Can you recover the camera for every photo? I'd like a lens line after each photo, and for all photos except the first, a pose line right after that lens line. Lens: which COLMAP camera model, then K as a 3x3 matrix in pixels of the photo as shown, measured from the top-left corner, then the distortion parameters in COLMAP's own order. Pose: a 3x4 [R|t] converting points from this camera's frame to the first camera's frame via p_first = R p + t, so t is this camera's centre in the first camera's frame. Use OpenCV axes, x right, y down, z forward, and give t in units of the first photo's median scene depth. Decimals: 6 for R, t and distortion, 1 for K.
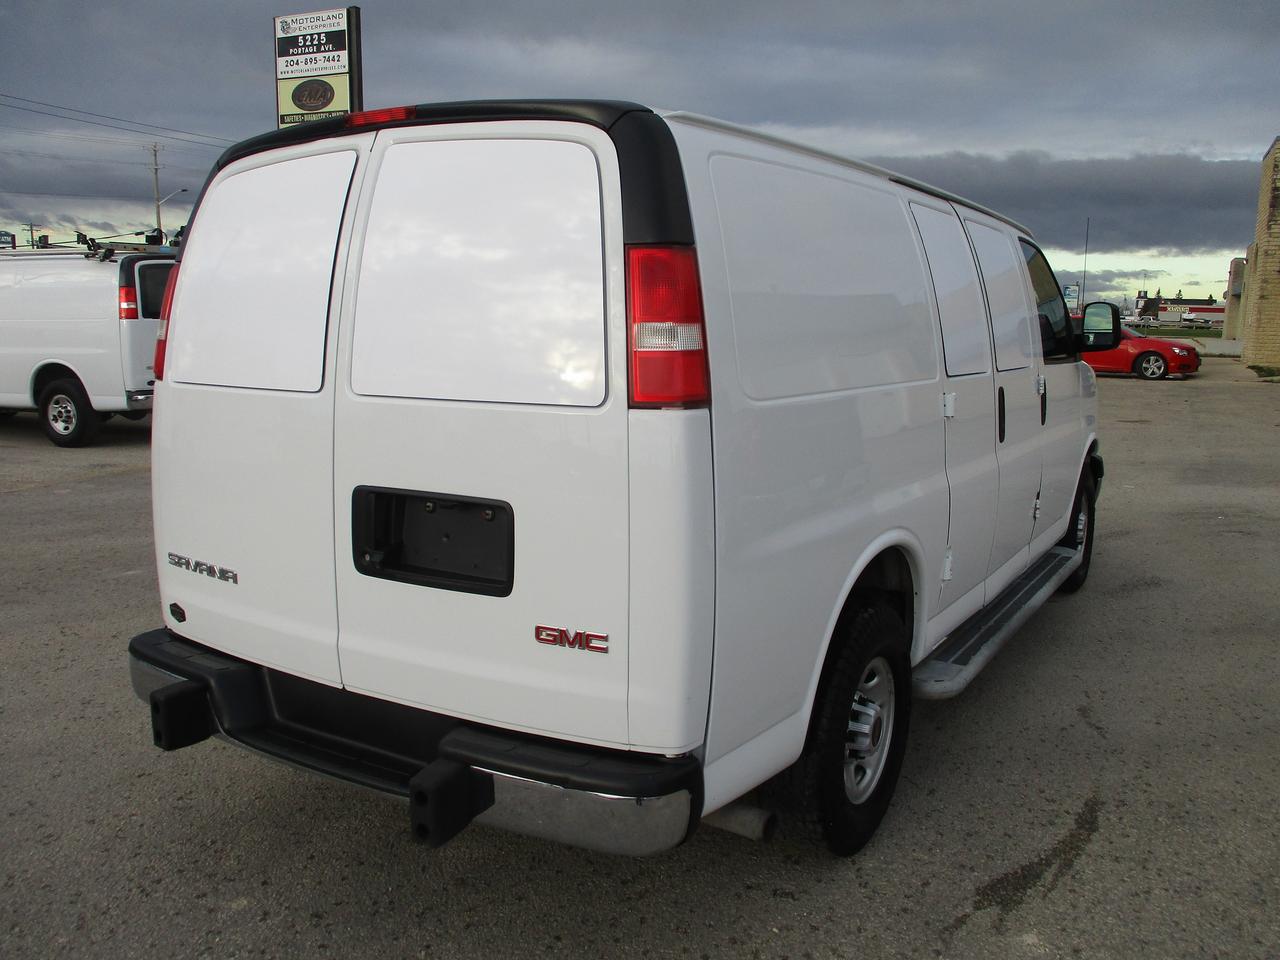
lens RADIAL K [[1040.9, 0, 644.9], [0, 1040.9, 481.8], [0, 0, 1]] dist [-0.006089, -0.013296]
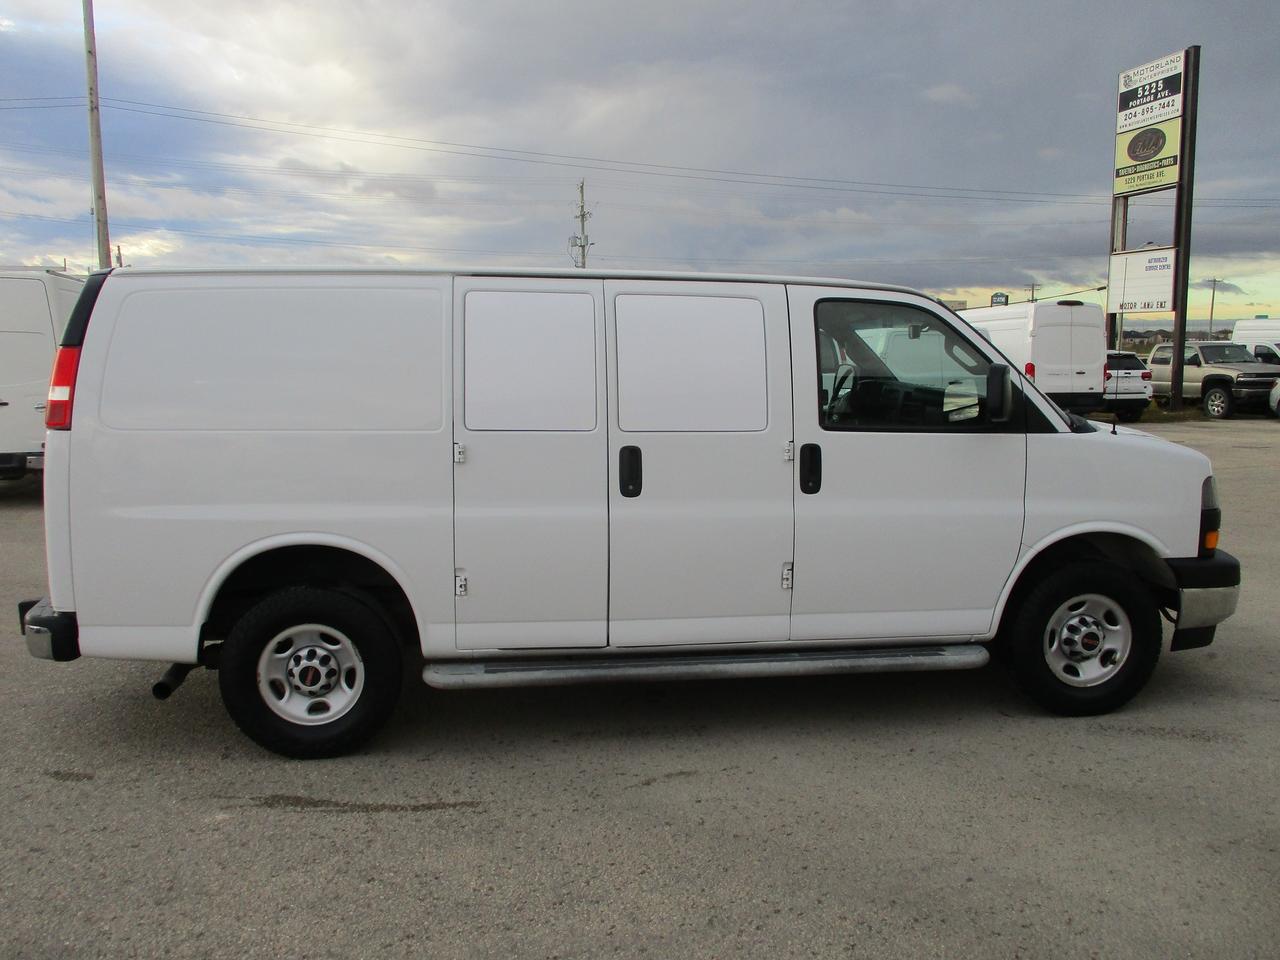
lens RADIAL K [[1040.9, 0, 644.9], [0, 1040.9, 481.8], [0, 0, 1]] dist [-0.006089, -0.013296]
pose [[0.640229, 0.079973, -0.764010, 0.151054], [-0.117401, 0.993069, 0.005569, -0.007770], [0.759160, 0.086130, 0.645181, 0.040472]]
